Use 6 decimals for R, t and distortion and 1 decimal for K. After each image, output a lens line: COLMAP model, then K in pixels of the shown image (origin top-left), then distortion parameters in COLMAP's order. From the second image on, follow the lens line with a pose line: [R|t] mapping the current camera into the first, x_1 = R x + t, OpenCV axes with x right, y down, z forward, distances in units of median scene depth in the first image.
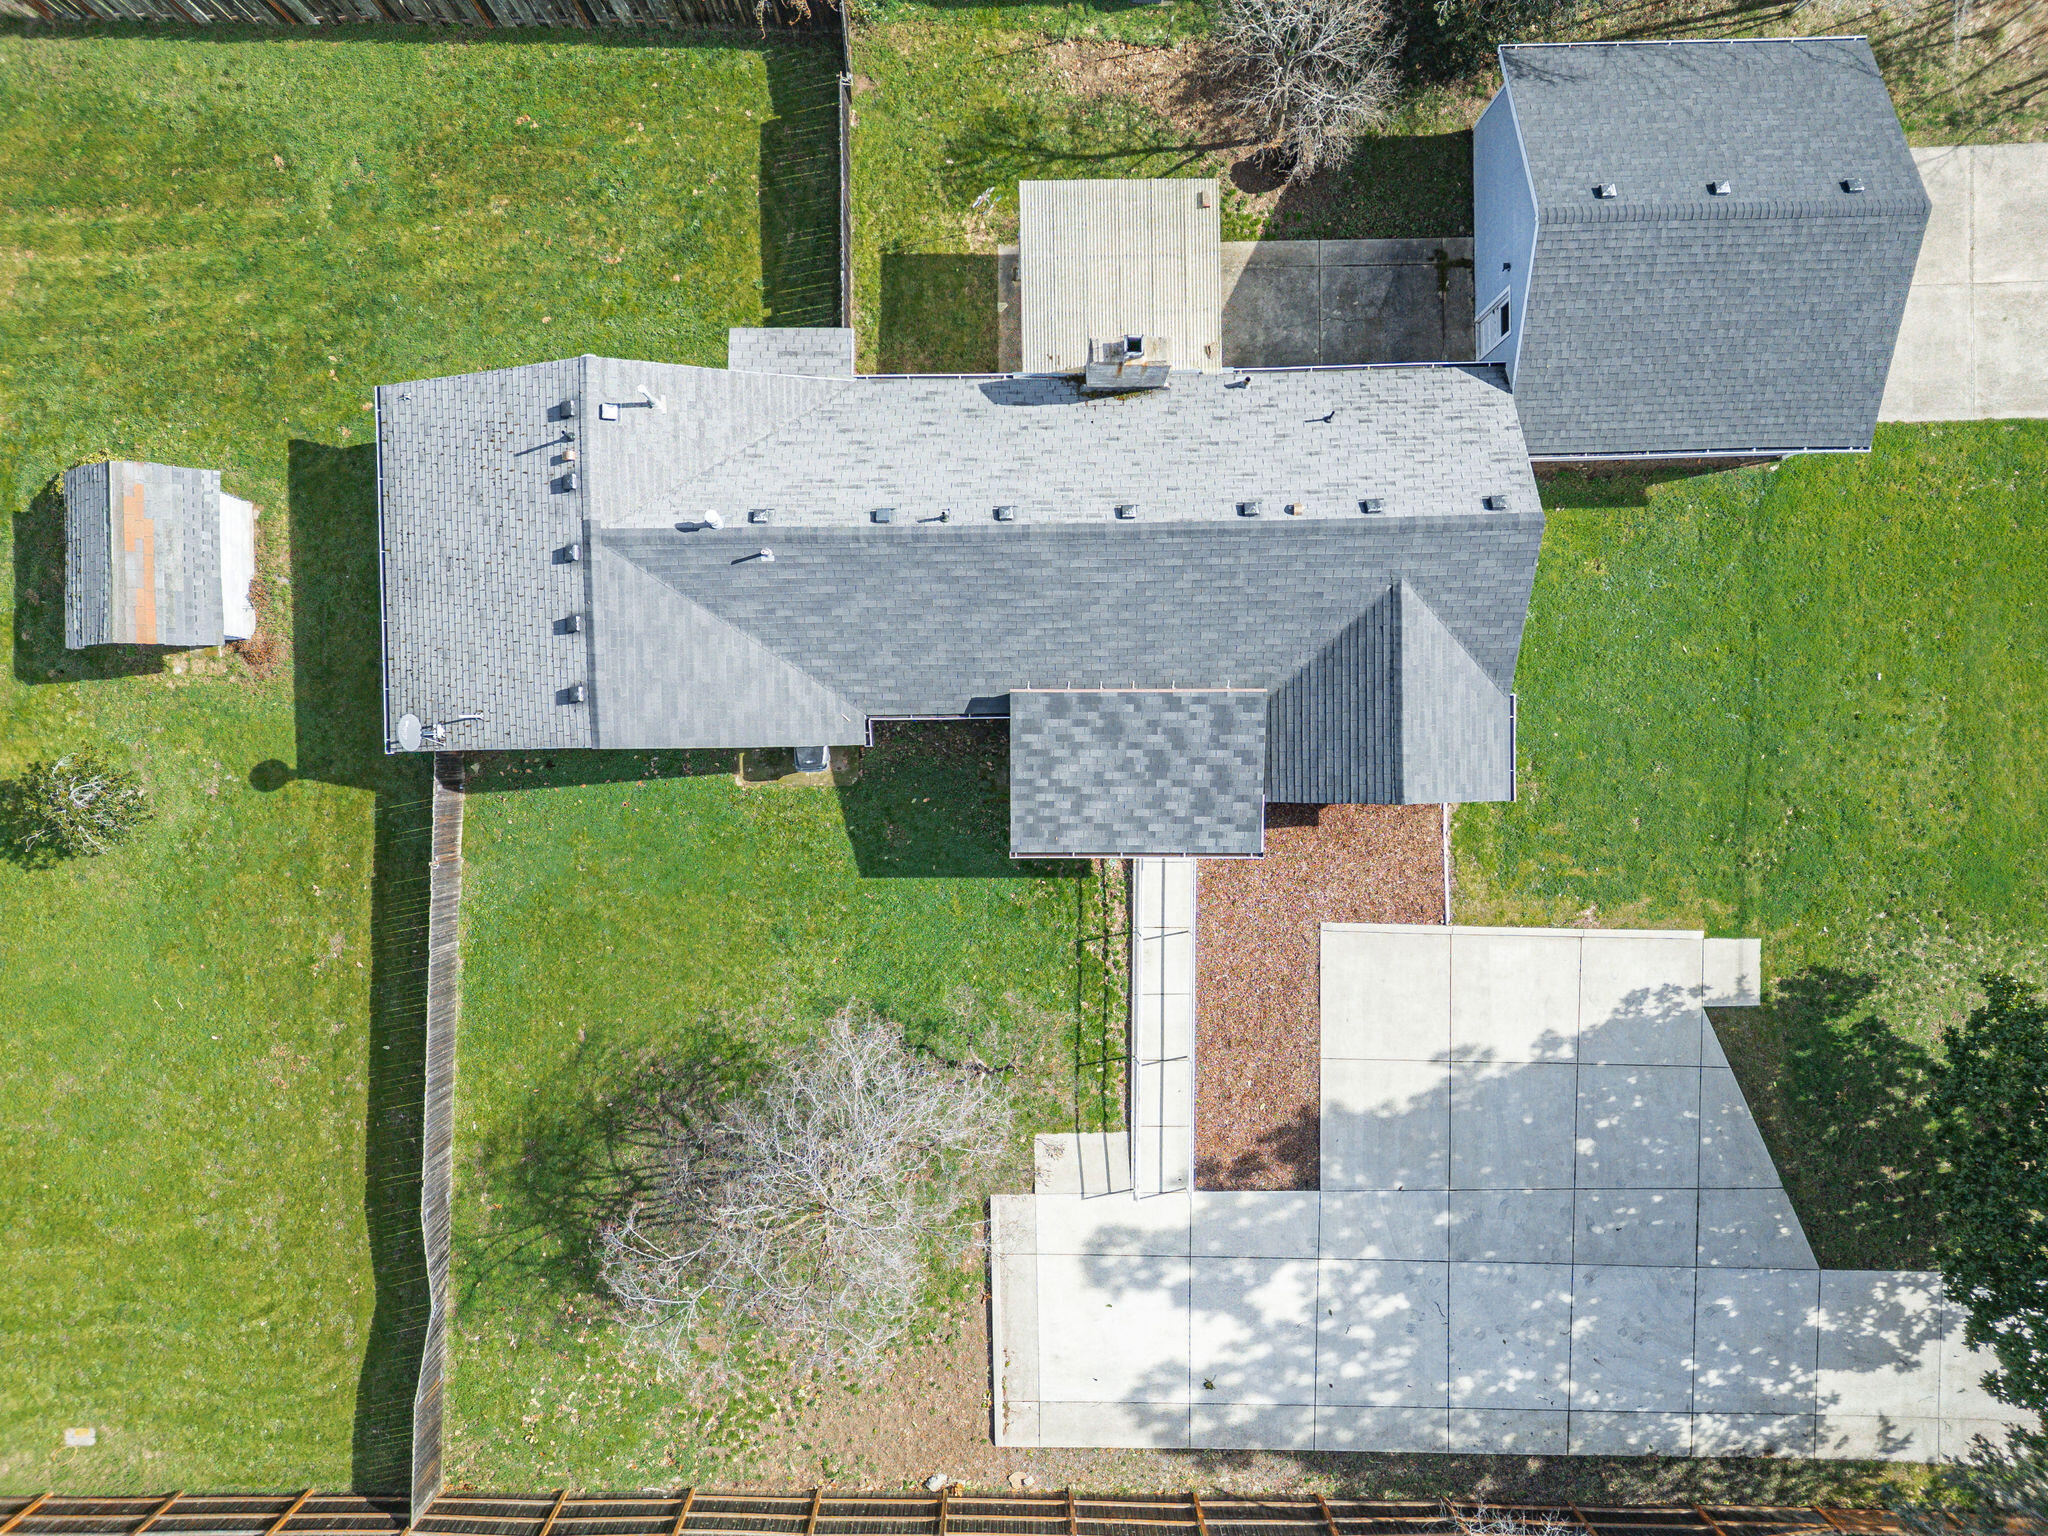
lens RADIAL K [[1410.1, 0, 1033.4], [0, 1410.1, 762.5], [0, 0, 1]] dist [0.048248, -0.025659]
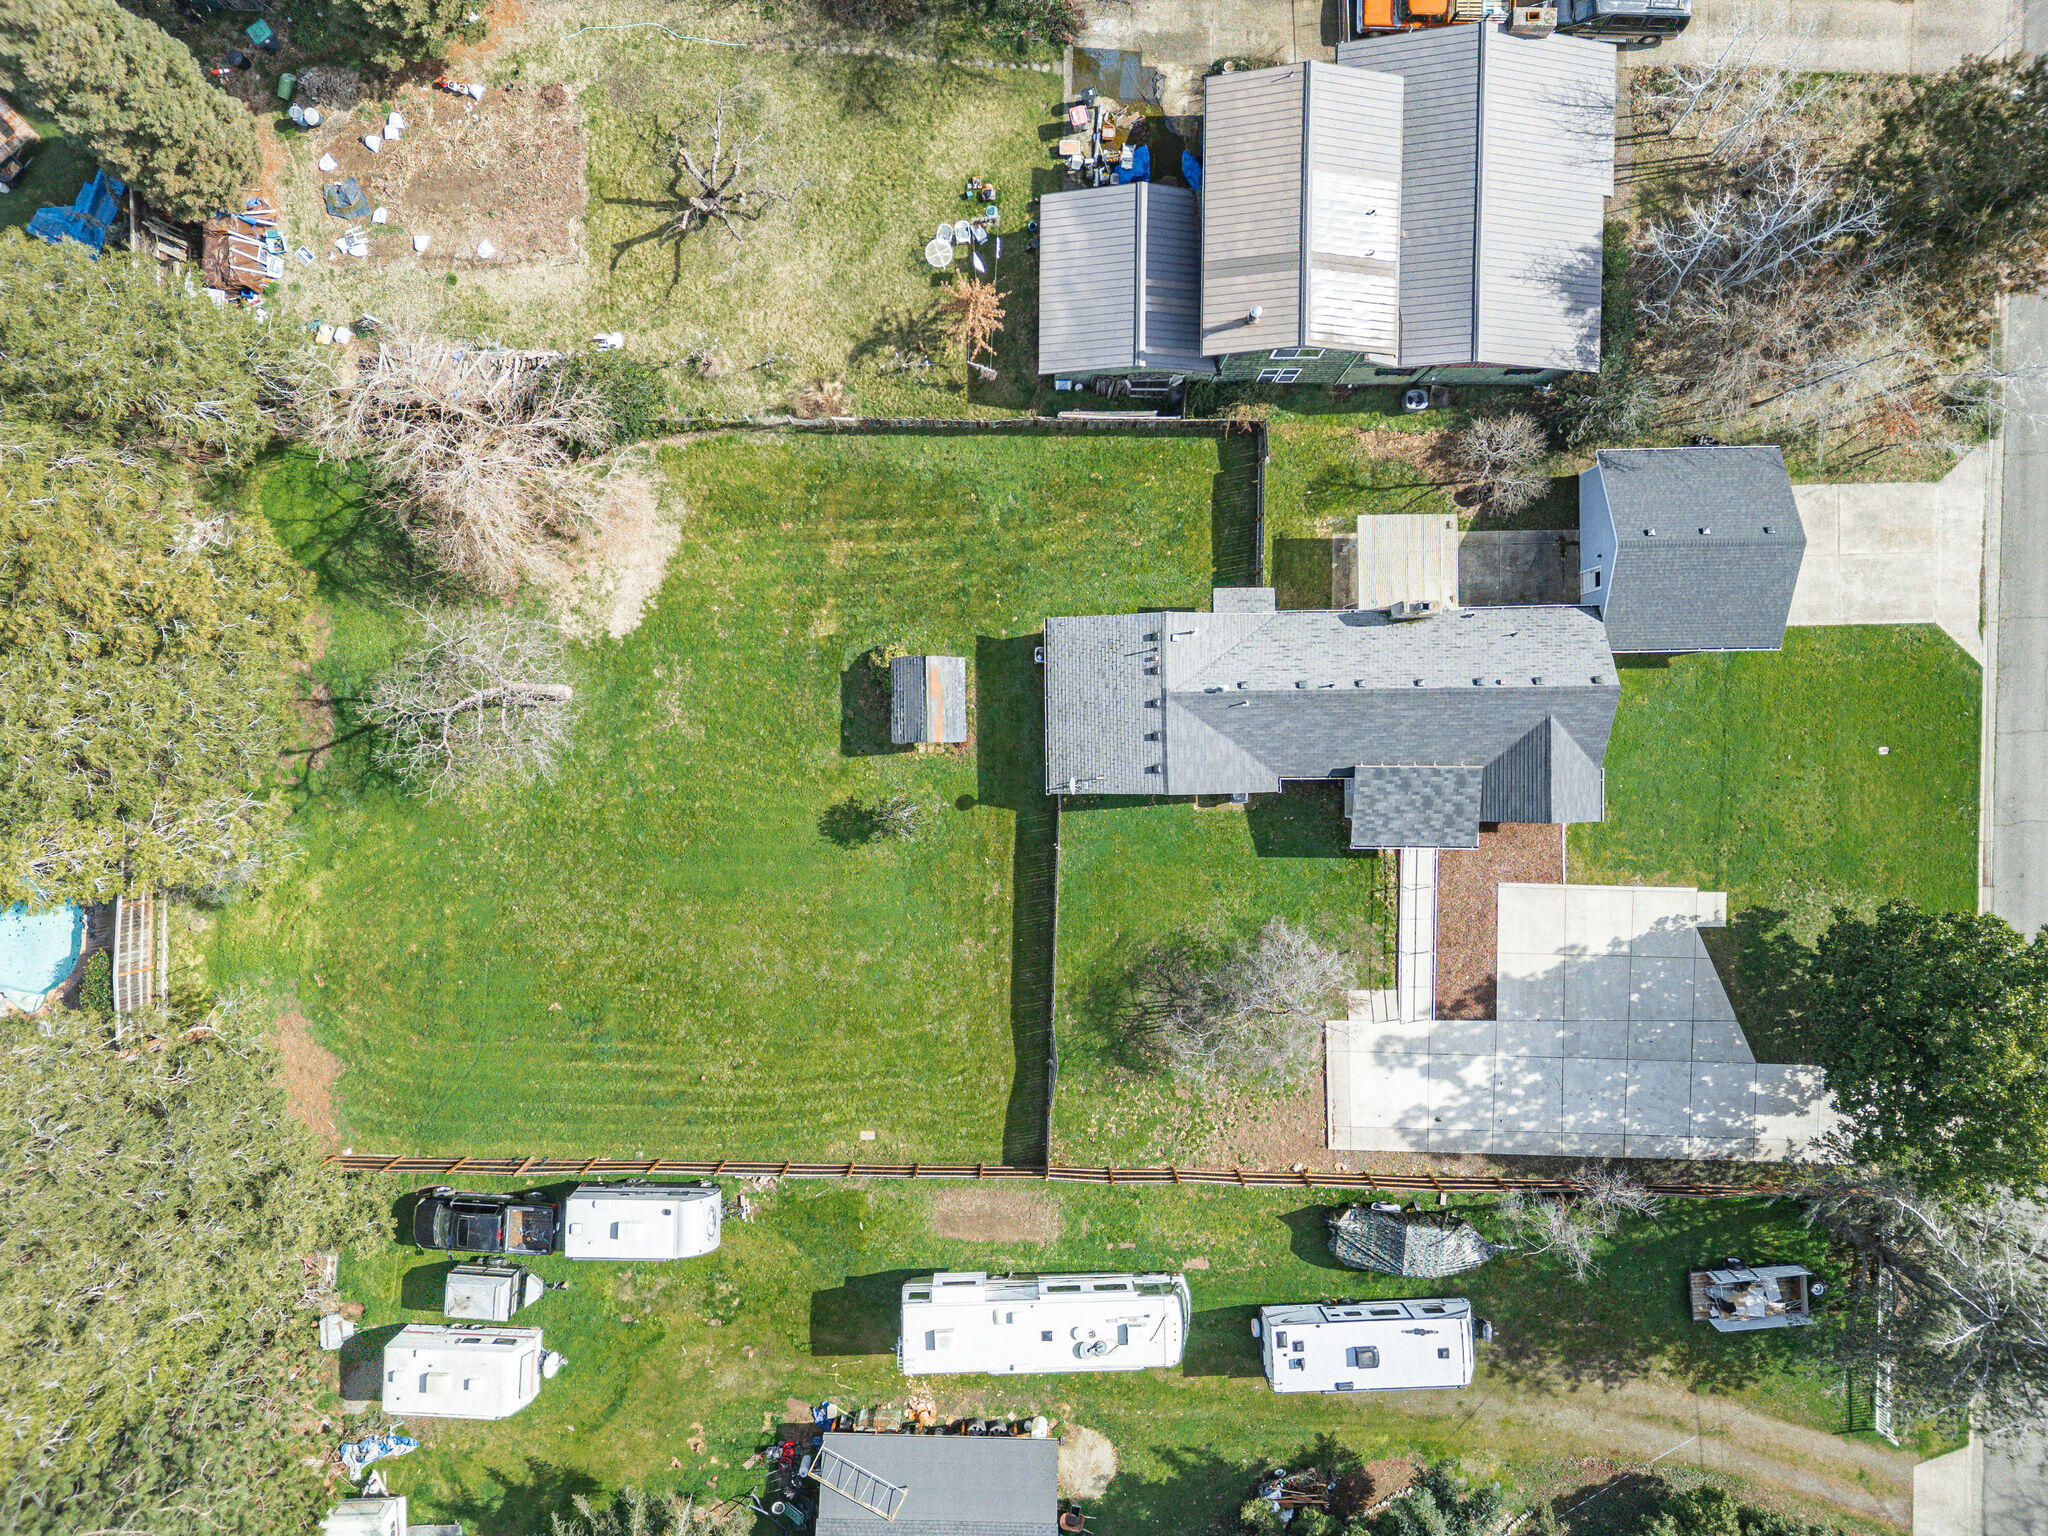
lens RADIAL K [[1410.1, 0, 1017.1], [0, 1410.1, 759.8], [0, 0, 1]] dist [0.048248, -0.025659]
pose [[0.999869, 0.004515, -0.015531, -0.429761], [-0.004432, 0.999976, 0.005383, -0.062506], [0.015555, -0.005313, 0.999865, -0.960670]]
